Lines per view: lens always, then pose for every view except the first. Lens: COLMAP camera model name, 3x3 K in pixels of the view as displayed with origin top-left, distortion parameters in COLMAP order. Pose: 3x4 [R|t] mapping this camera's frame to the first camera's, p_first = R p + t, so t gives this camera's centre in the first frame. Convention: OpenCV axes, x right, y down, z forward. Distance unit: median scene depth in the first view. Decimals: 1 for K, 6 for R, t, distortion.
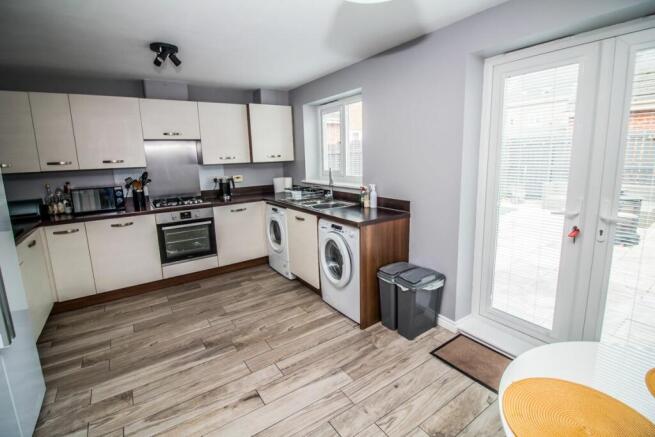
lens RADIAL K [[300.8, 0, 324.6], [0, 300.8, 213.8], [0, 0, 1]] dist [-0.001176, -0.000312]
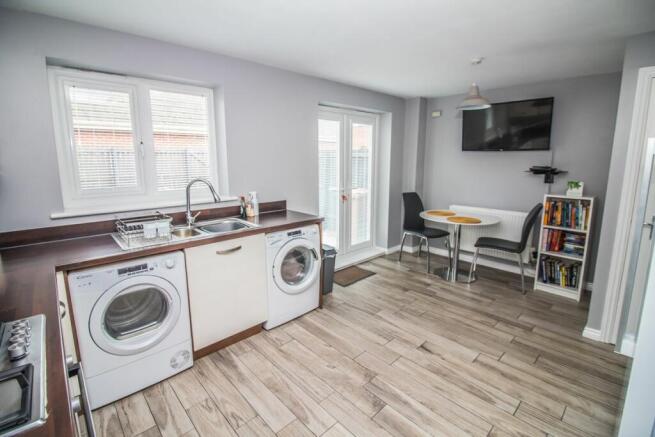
lens RADIAL K [[300.8, 0, 324.6], [0, 300.8, 213.8], [0, 0, 1]] dist [-0.001176, -0.000312]
pose [[-0.150618, -0.146695, 0.977648, -1.065406], [0.201462, 0.963622, 0.175628, -0.193656], [-0.967847, 0.223412, -0.115586, 1.145700]]
